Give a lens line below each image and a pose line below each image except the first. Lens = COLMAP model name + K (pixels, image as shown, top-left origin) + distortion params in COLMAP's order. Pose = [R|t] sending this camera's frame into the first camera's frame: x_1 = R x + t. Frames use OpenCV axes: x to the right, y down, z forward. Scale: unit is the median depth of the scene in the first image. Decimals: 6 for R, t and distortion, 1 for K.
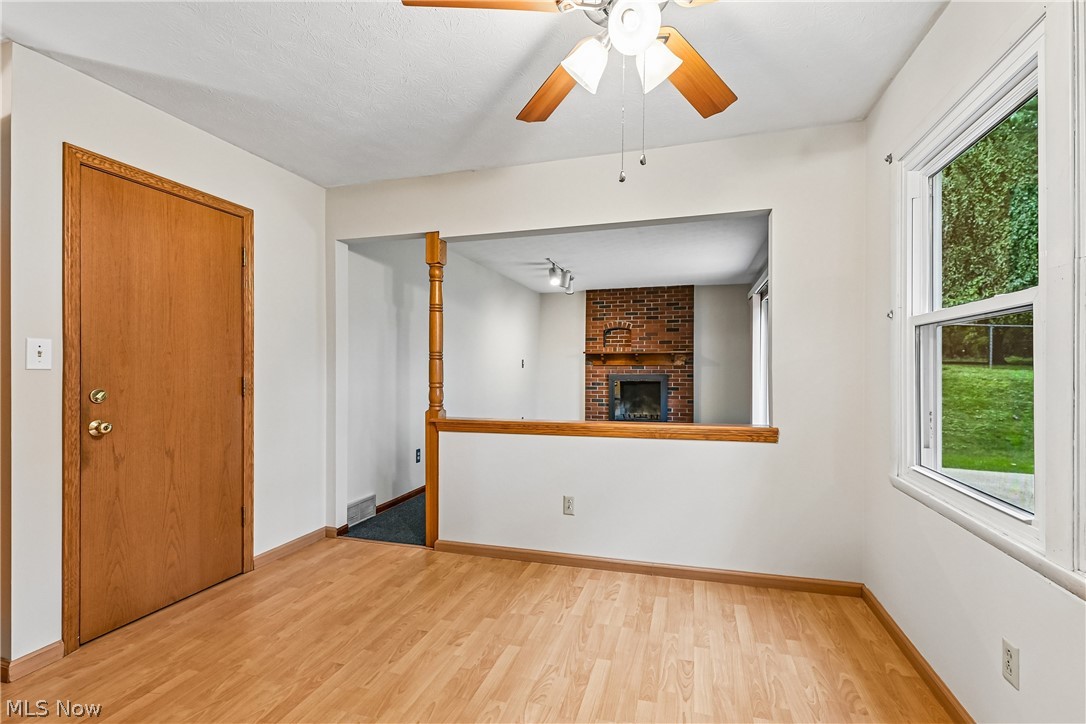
lens RADIAL K [[485.1, 0, 543.1], [0, 485.1, 368.2], [0, 0, 1]] dist [-0.000058, -0.000180]
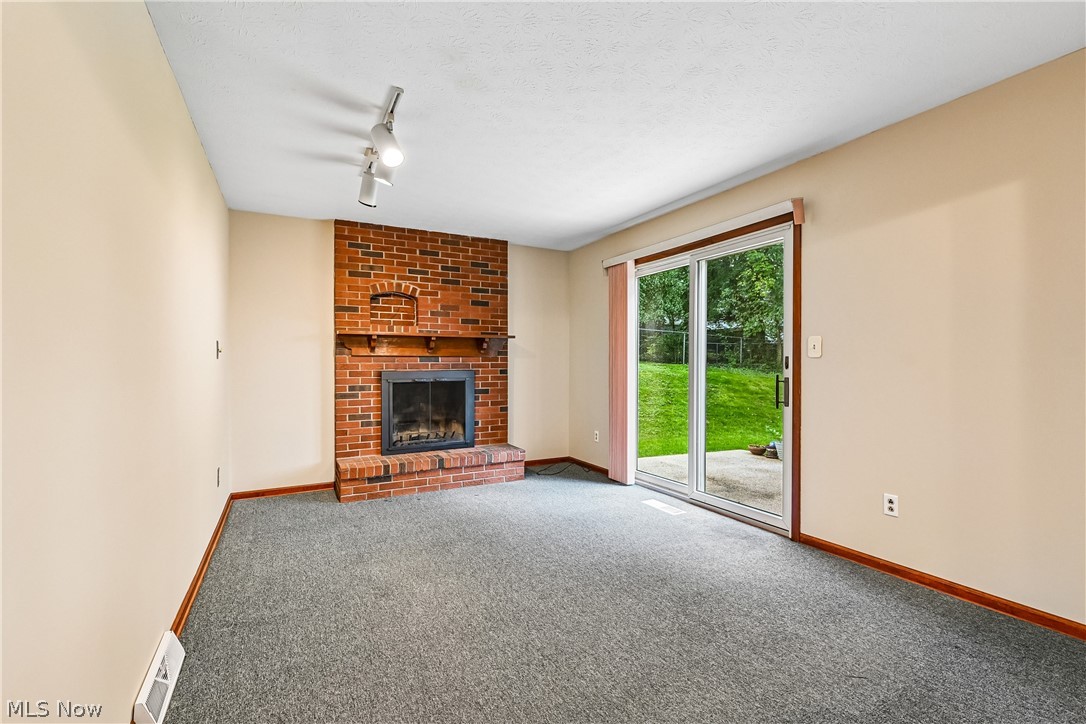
lens RADIAL K [[485.1, 0, 543.1], [0, 485.1, 368.2], [0, 0, 1]] dist [-0.000058, -0.000180]
pose [[0.700851, -0.008640, 0.713256, -0.146152], [0.001324, 0.999941, 0.010812, 0.003190], [-0.713307, -0.006634, 0.700821, 0.455900]]
